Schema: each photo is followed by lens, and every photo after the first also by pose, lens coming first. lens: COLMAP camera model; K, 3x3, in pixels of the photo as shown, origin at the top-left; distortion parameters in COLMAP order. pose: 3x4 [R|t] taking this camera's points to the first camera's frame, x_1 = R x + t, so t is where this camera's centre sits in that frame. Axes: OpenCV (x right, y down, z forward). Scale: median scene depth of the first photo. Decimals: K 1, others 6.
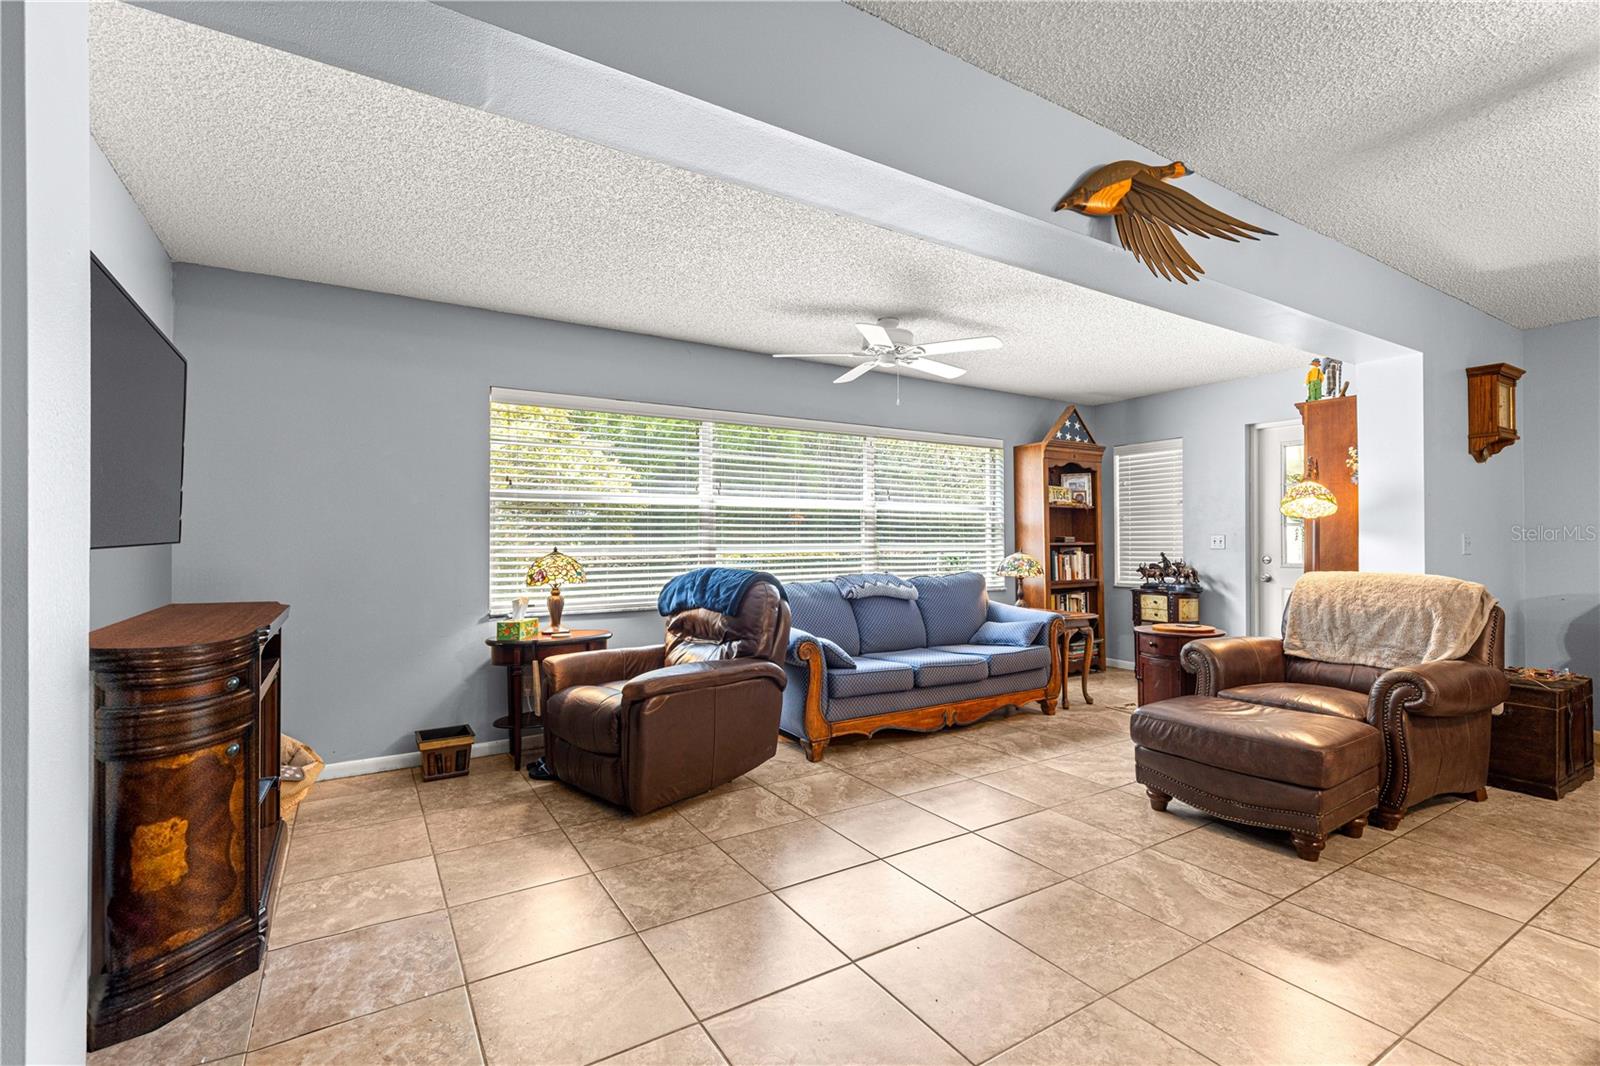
lens RADIAL K [[708.9, 0, 809.4], [0, 708.9, 536.9], [0, 0, 1]] dist [0.002554, -0.000085]
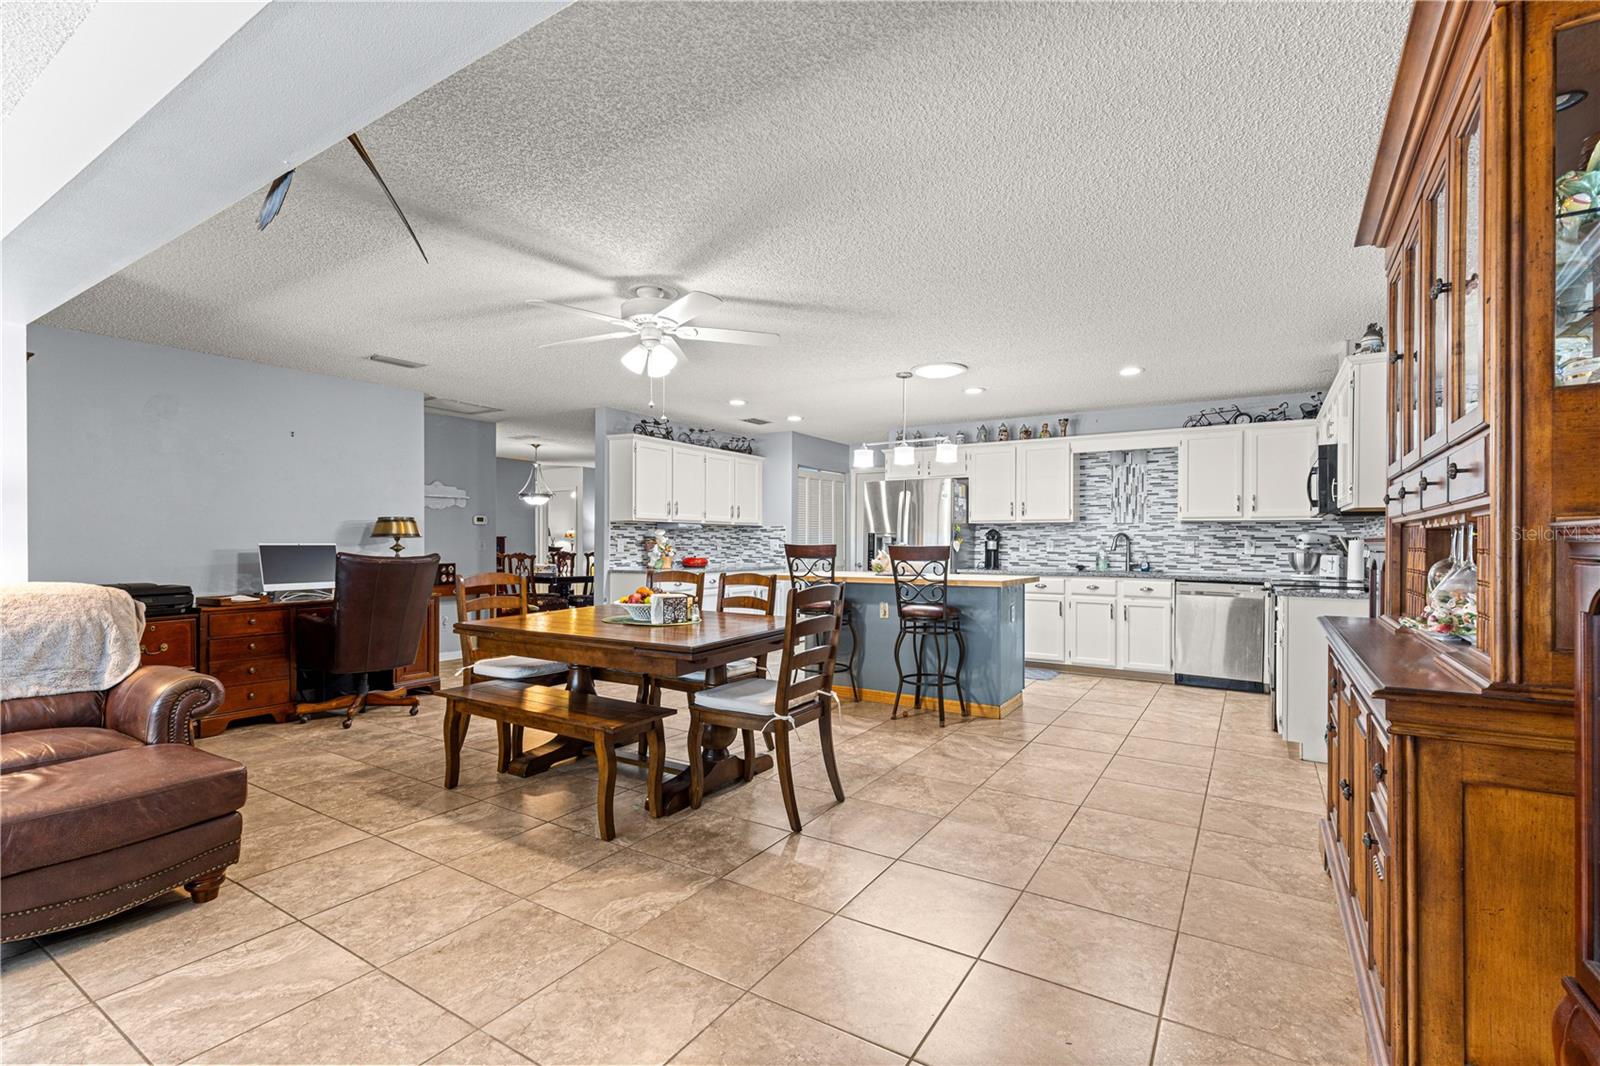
lens RADIAL K [[718.5, 0, 804.1], [0, 718.5, 540.1], [0, 0, 1]] dist [0.002883, 0.000303]
pose [[-0.438088, 0.005266, 0.898917, -0.384277], [-0.008174, 0.999918, -0.009841, 0.001445], [-0.898895, -0.011659, -0.438009, 0.619015]]
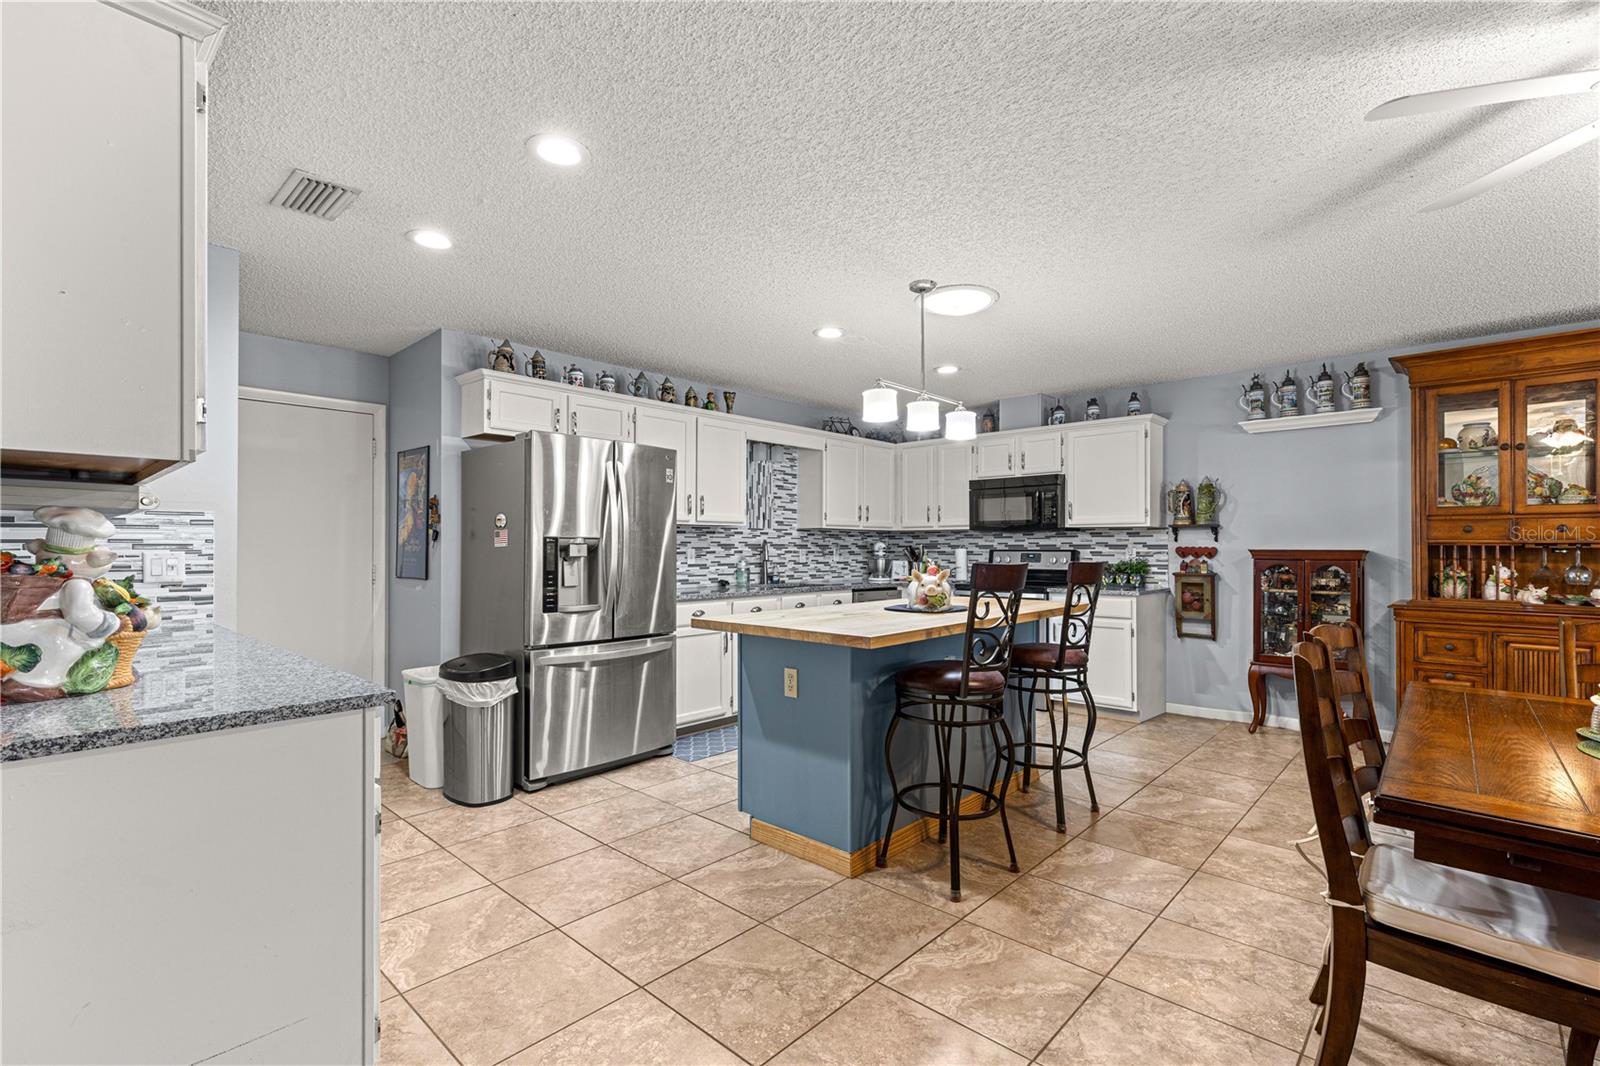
lens RADIAL K [[724.8, 0, 800.3], [0, 724.8, 541.9], [0, 0, 1]] dist [0.003581, -0.000058]
pose [[-0.965052, 0.001266, -0.262055, 1.571396], [0.004476, 0.999922, -0.011653, -0.022641], [0.262020, -0.012419, -0.964983, 0.644483]]
